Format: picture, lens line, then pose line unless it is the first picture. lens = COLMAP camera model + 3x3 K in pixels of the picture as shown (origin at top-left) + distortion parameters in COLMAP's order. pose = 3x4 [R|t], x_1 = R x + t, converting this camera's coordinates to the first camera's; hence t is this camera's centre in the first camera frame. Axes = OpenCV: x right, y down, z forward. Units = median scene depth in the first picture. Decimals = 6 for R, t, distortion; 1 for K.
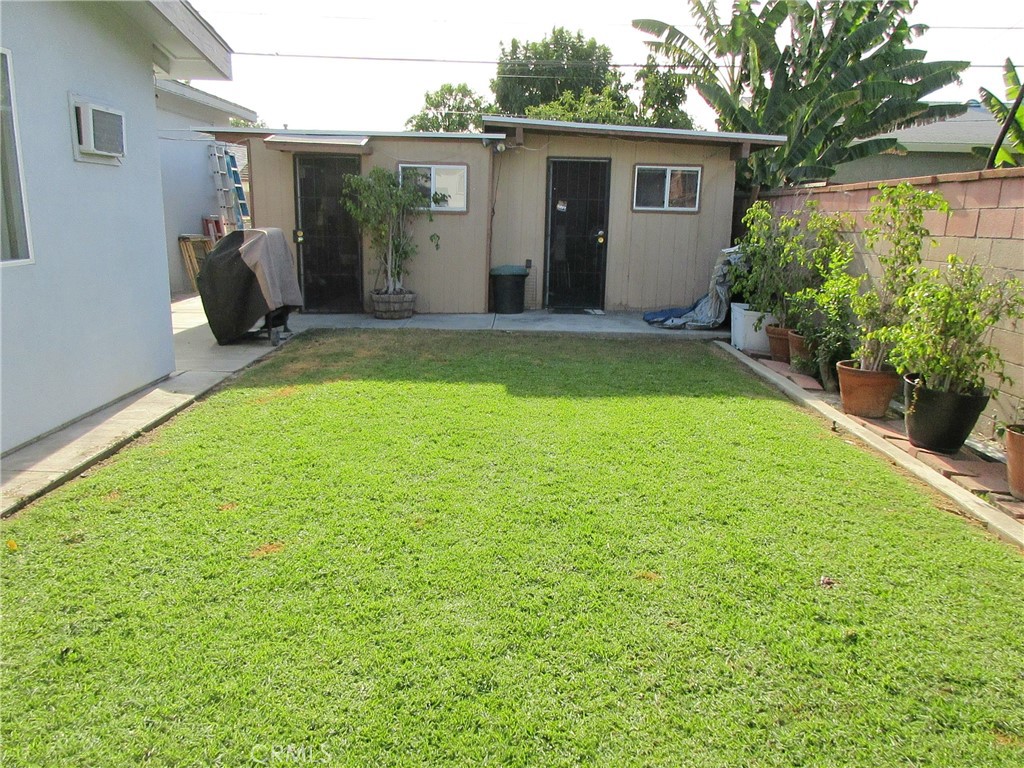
lens RADIAL K [[767.4, 0, 512.3], [0, 767.4, 383.6], [0, 0, 1]] dist [-0.004733, -0.002181]
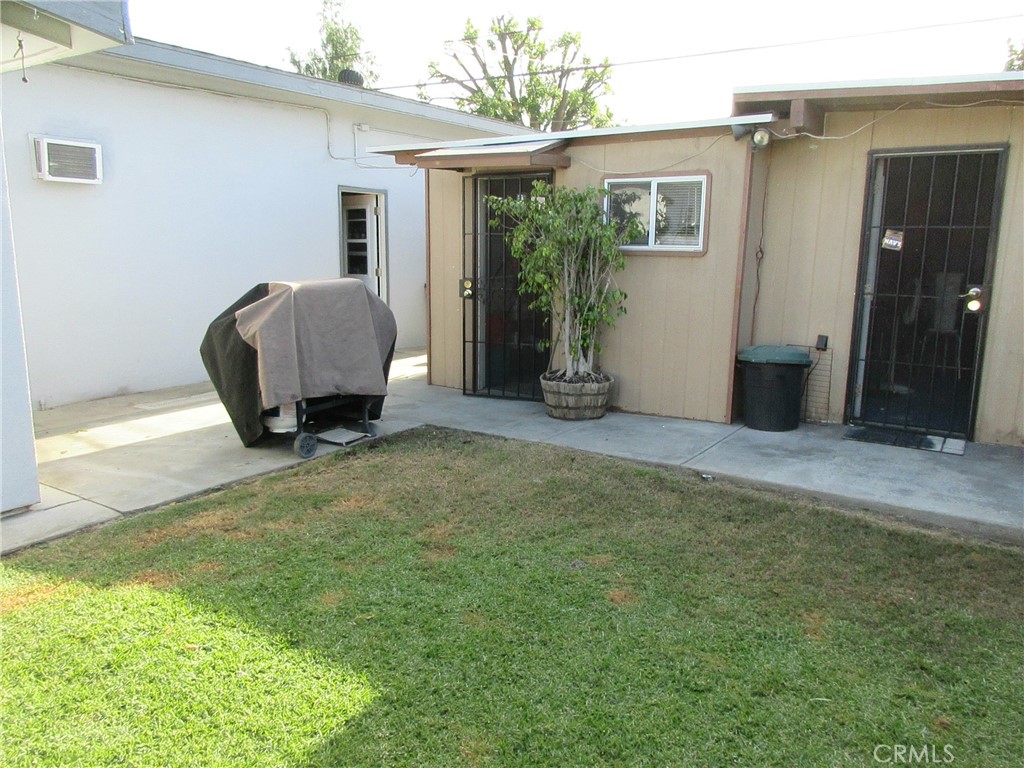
lens RADIAL K [[767.4, 0, 511.4], [0, 767.4, 384.9], [0, 0, 1]] dist [-0.004733, -0.002181]
pose [[0.825573, 0.088652, -0.557288, 0.155193], [-0.115015, 0.993287, -0.012375, -0.095943], [0.552450, 0.074313, 0.830227, 0.425787]]
